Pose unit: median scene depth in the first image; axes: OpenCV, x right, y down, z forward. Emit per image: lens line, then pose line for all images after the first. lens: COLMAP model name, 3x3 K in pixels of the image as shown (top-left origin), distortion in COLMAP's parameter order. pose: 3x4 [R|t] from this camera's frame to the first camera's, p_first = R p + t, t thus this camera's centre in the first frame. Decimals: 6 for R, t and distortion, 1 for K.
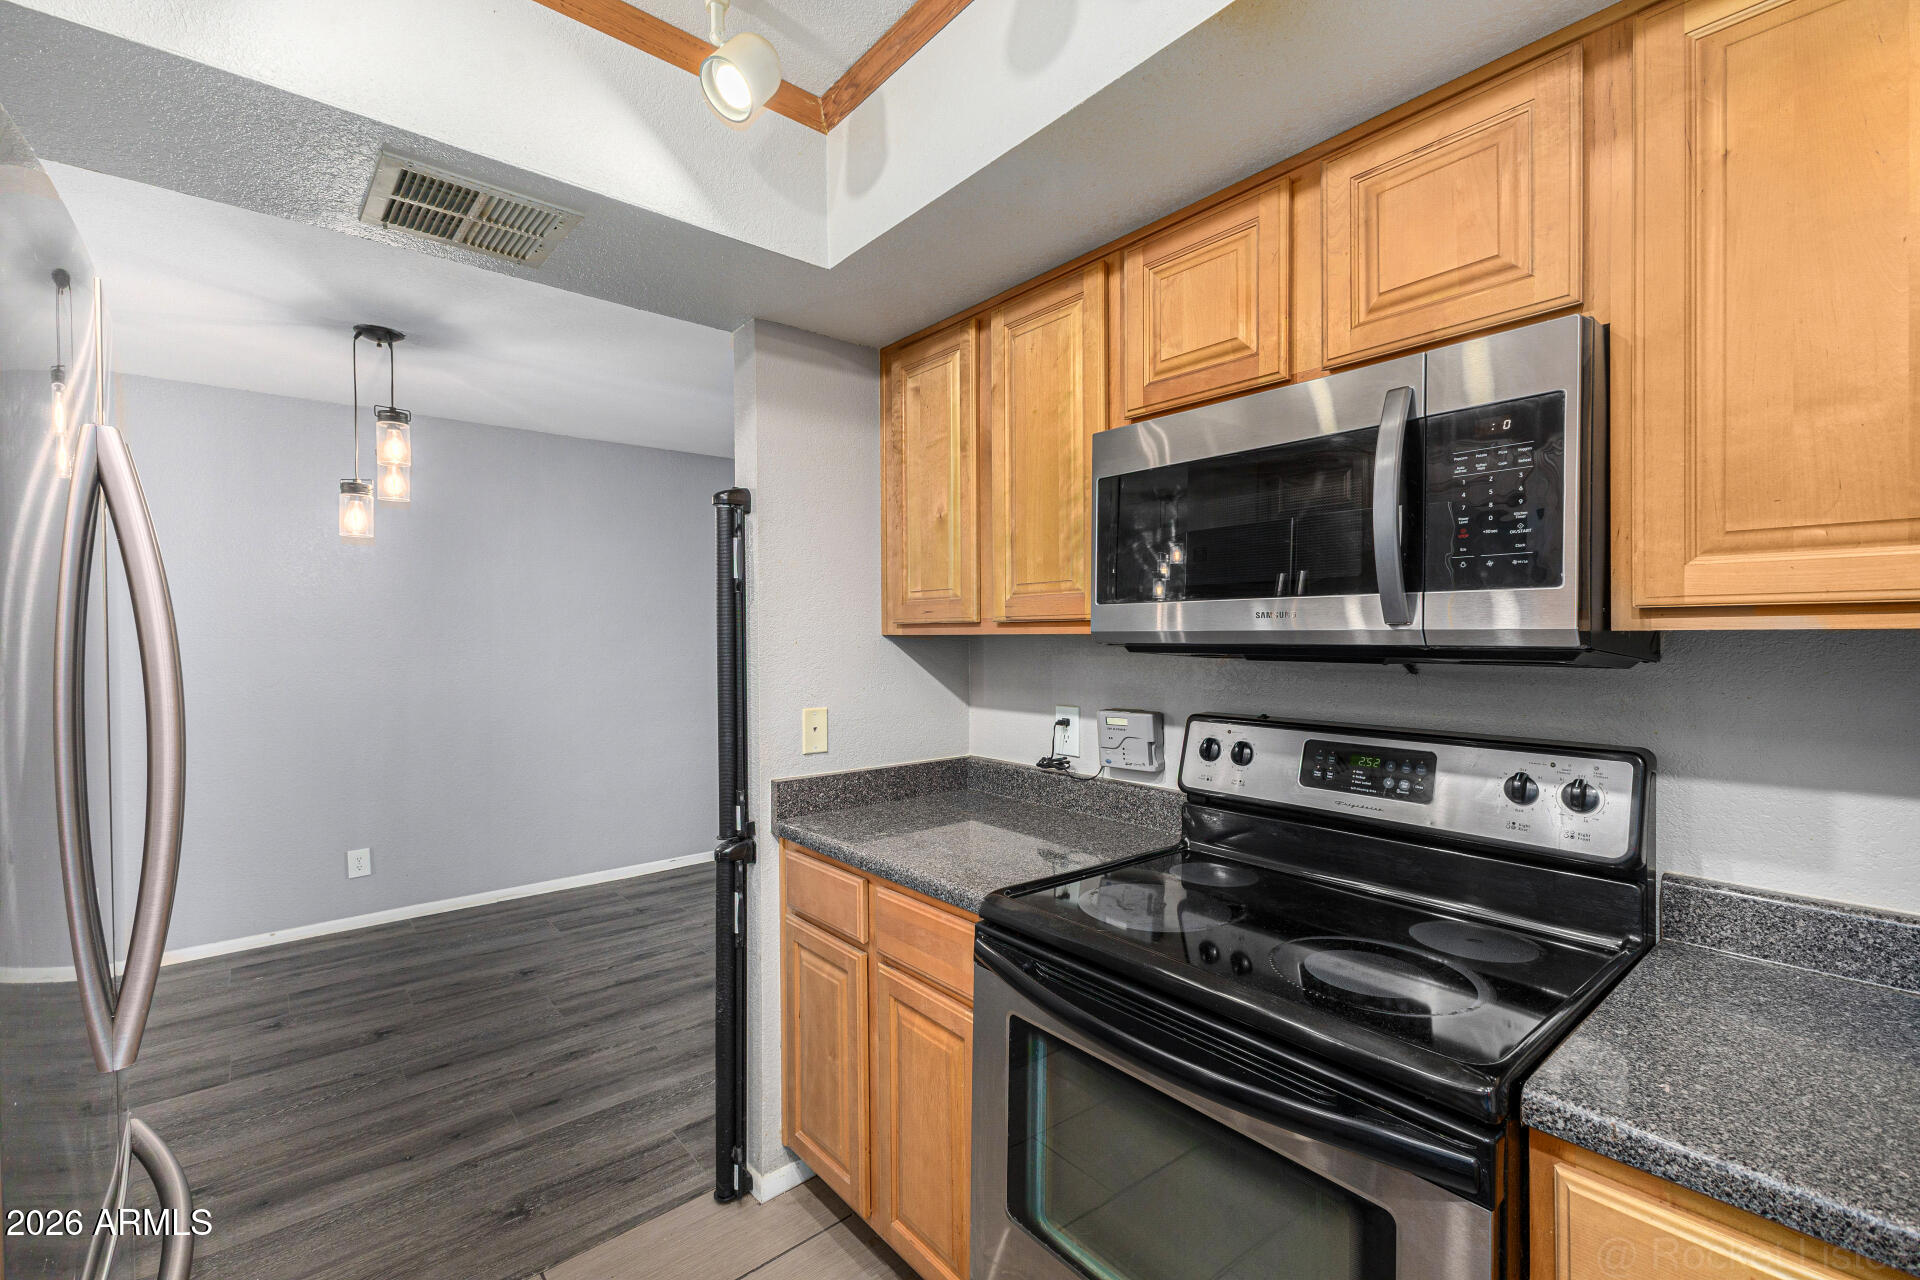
lens RADIAL K [[835.4, 0, 962.5], [0, 835.4, 633.7], [0, 0, 1]] dist [-0.000772, 0.000038]
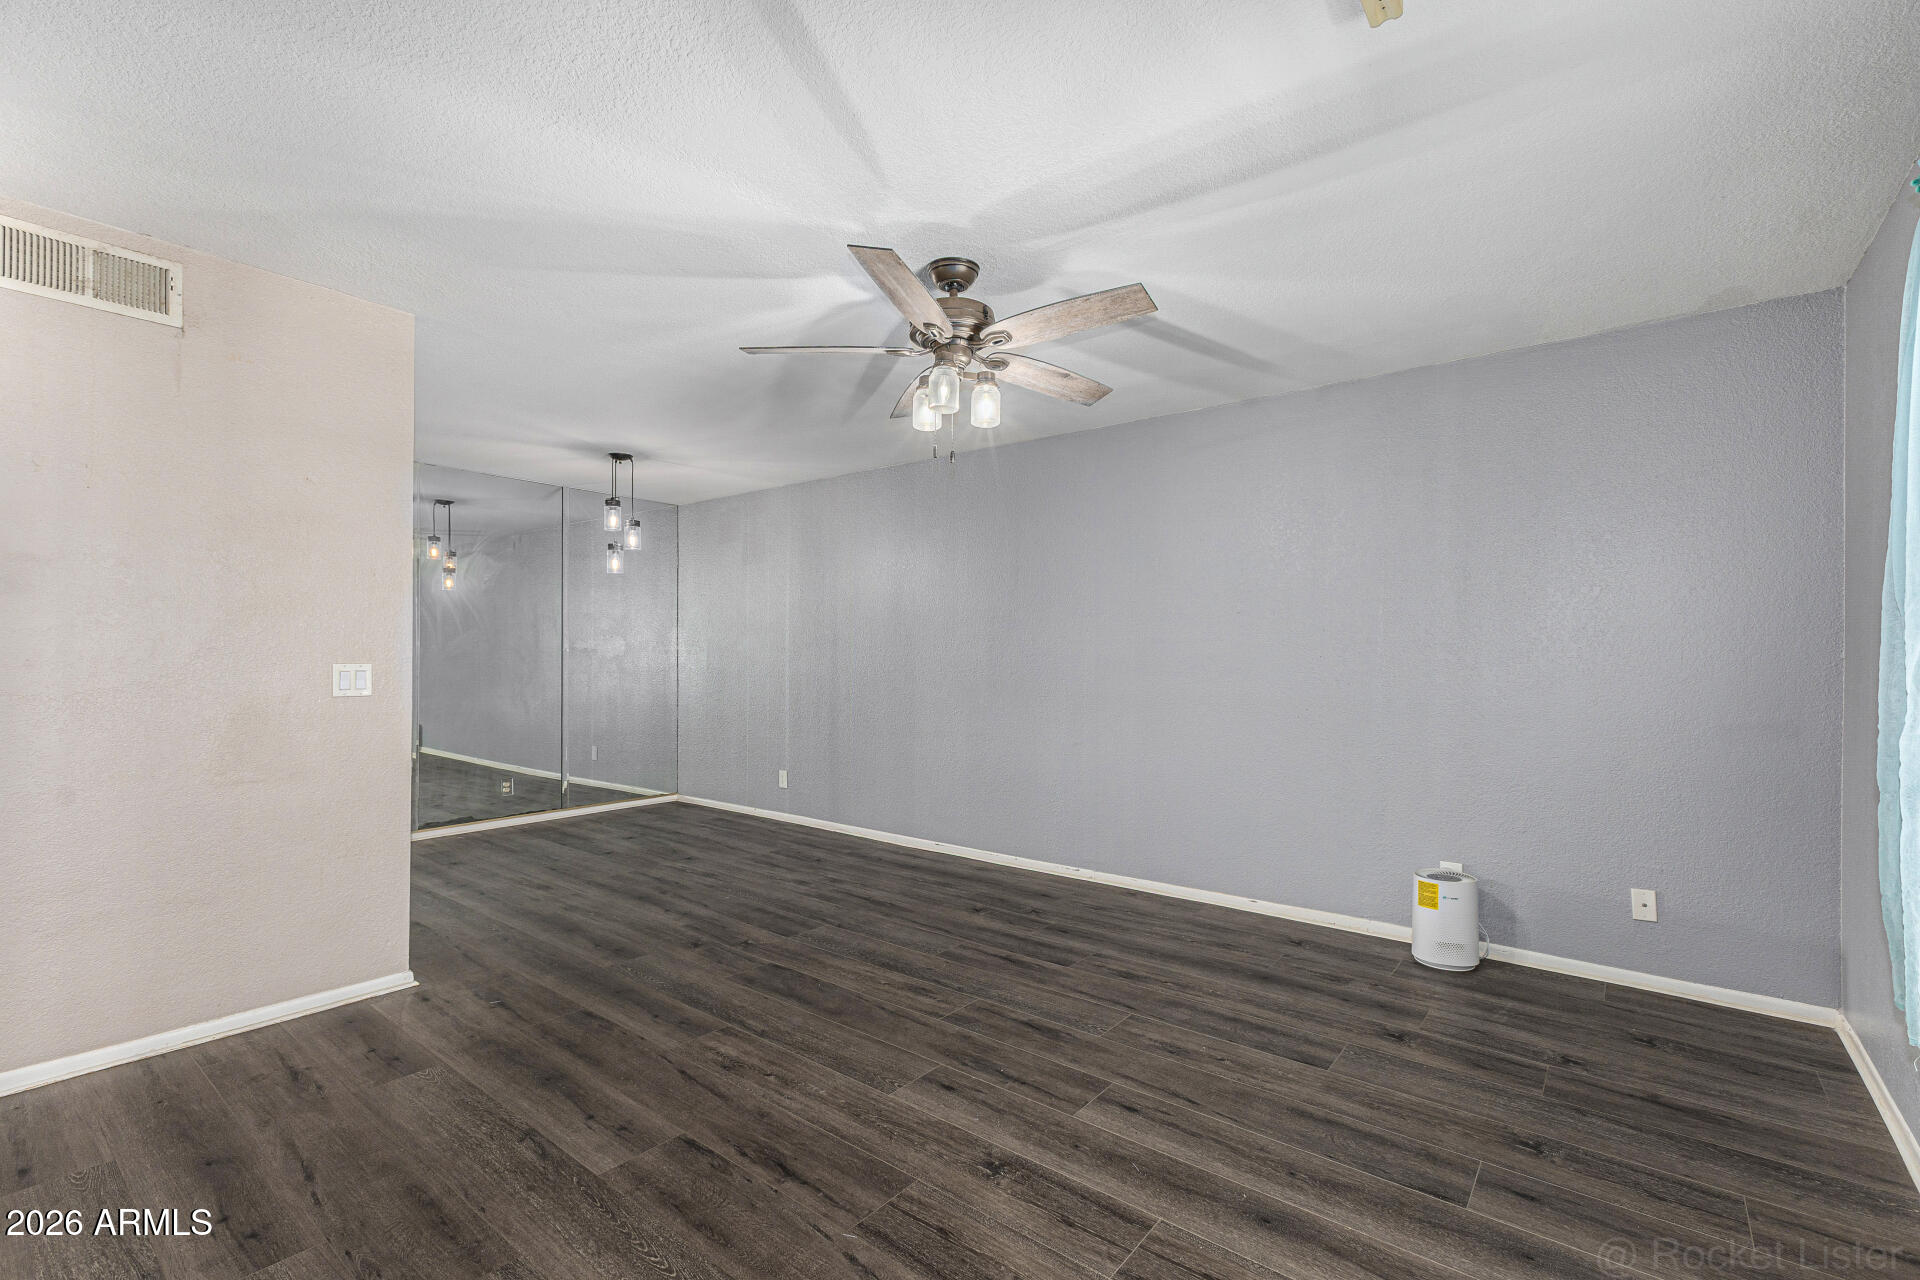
lens RADIAL K [[835.4, 0, 965.5], [0, 835.4, 654.9], [0, 0, 1]] dist [-0.000772, 0.000038]
pose [[0.208937, 0.006160, -0.977910, 0.872020], [-0.008985, 0.999950, 0.004379, 0.032083], [0.977888, 0.007871, 0.208982, 1.009035]]
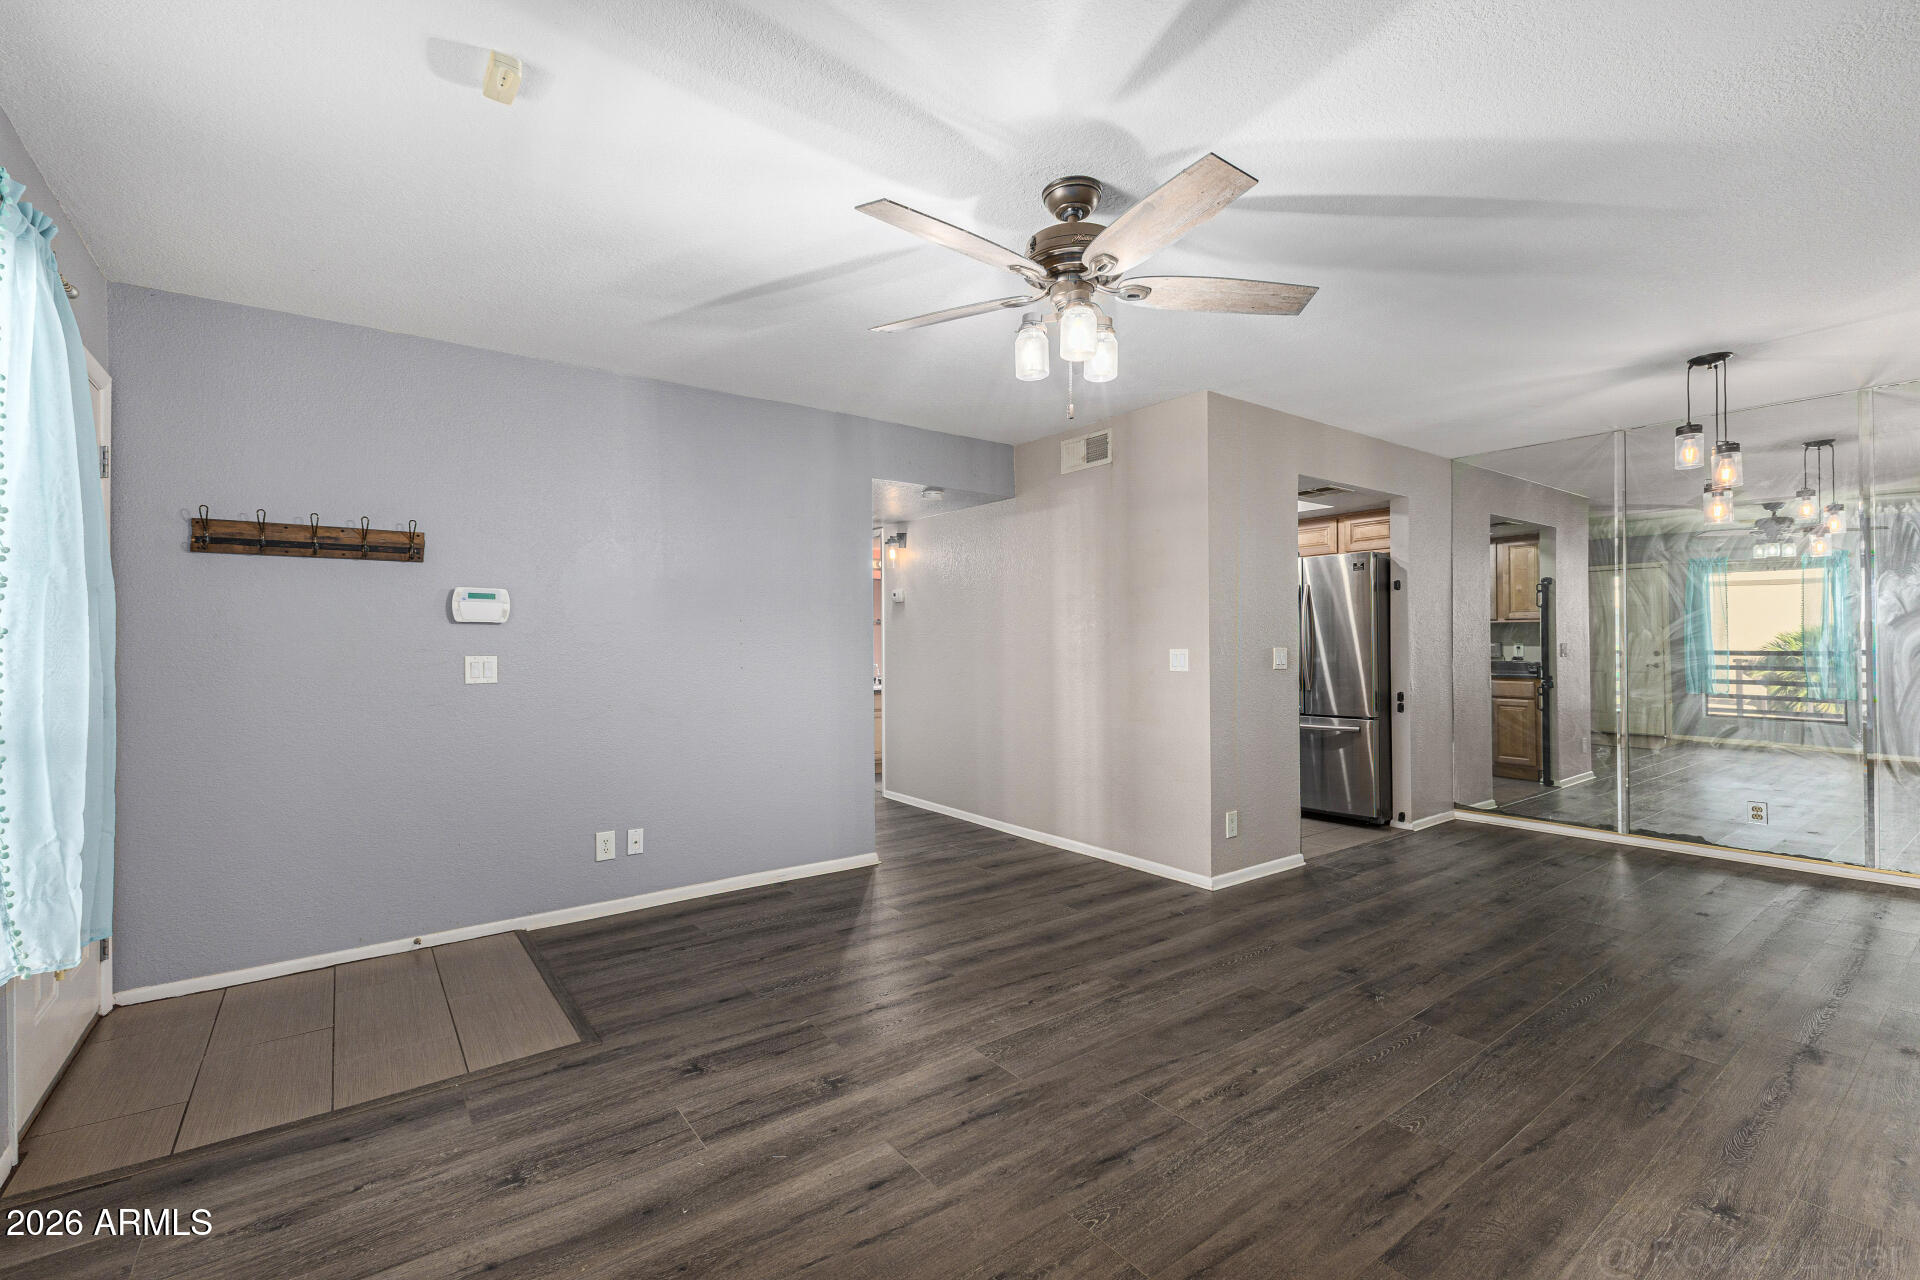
lens RADIAL K [[835.4, 0, 962.0], [0, 835.4, 634.4], [0, 0, 1]] dist [-0.000772, 0.000038]
pose [[-0.999090, 0.008226, 0.041860, 0.270330], [0.008208, 0.999966, -0.000593, 0.030964], [-0.041864, -0.000249, -0.999123, 1.711620]]
